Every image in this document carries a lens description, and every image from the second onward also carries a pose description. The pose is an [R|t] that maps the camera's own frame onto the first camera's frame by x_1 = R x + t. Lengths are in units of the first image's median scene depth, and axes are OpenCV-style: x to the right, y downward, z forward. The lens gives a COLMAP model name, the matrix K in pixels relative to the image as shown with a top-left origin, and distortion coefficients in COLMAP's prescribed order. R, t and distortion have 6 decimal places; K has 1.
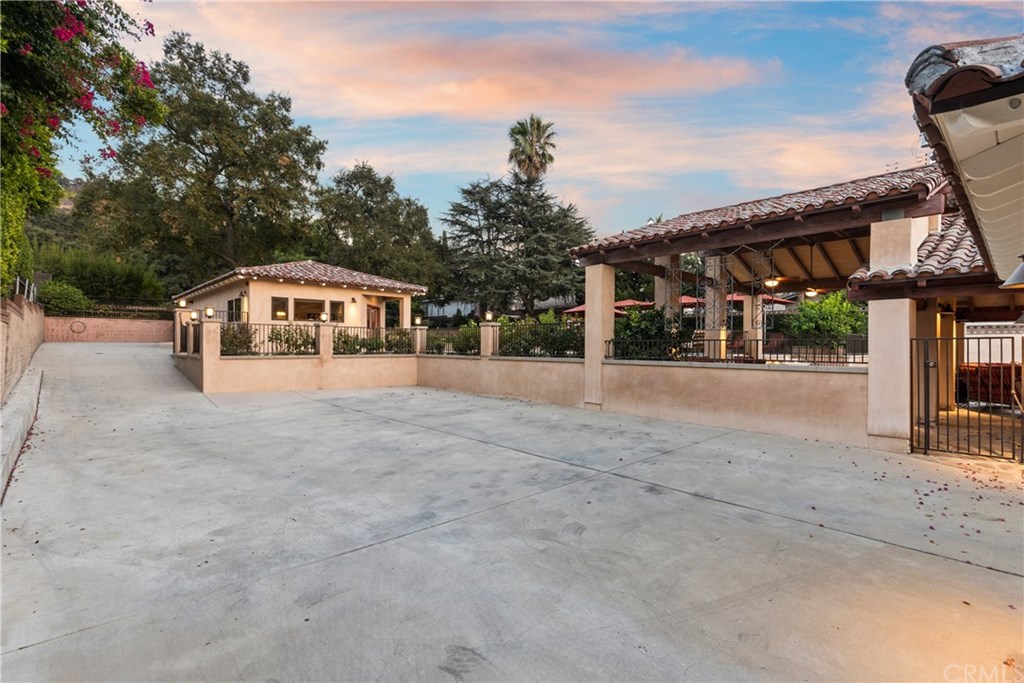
lens RADIAL K [[470.3, 0, 511.8], [0, 470.3, 344.9], [0, 0, 1]] dist [-0.002533, 0.000416]
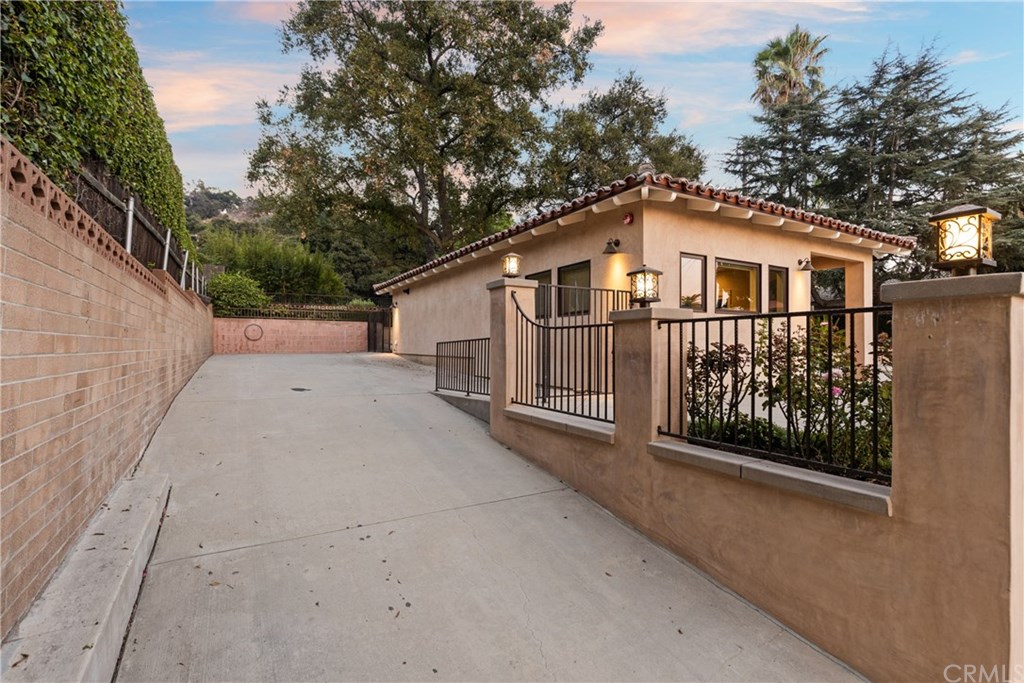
lens RADIAL K [[470.3, 0, 511.3], [0, 470.3, 339.2], [0, 0, 1]] dist [-0.002533, 0.000416]
pose [[0.972824, -0.004186, -0.231508, -0.369366], [0.000154, 0.999848, -0.017430, -0.014457], [0.231546, 0.016920, 0.972677, 0.387863]]
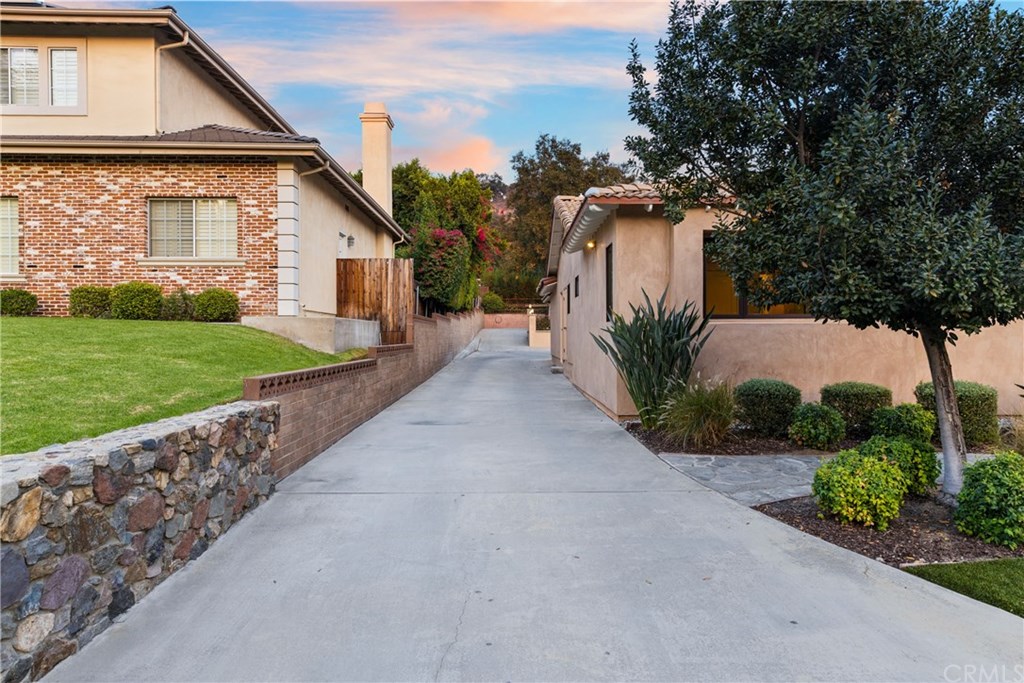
lens RADIAL K [[704.9, 0, 512.3], [0, 704.9, 341.5], [0, 0, 1]] dist [-0.000207, -0.000012]
pose [[0.725527, 0.001811, -0.688191, 0.815369], [-0.001349, 0.999998, 0.001208, 0.036007], [0.688192, 0.000052, 0.725528, -0.766274]]
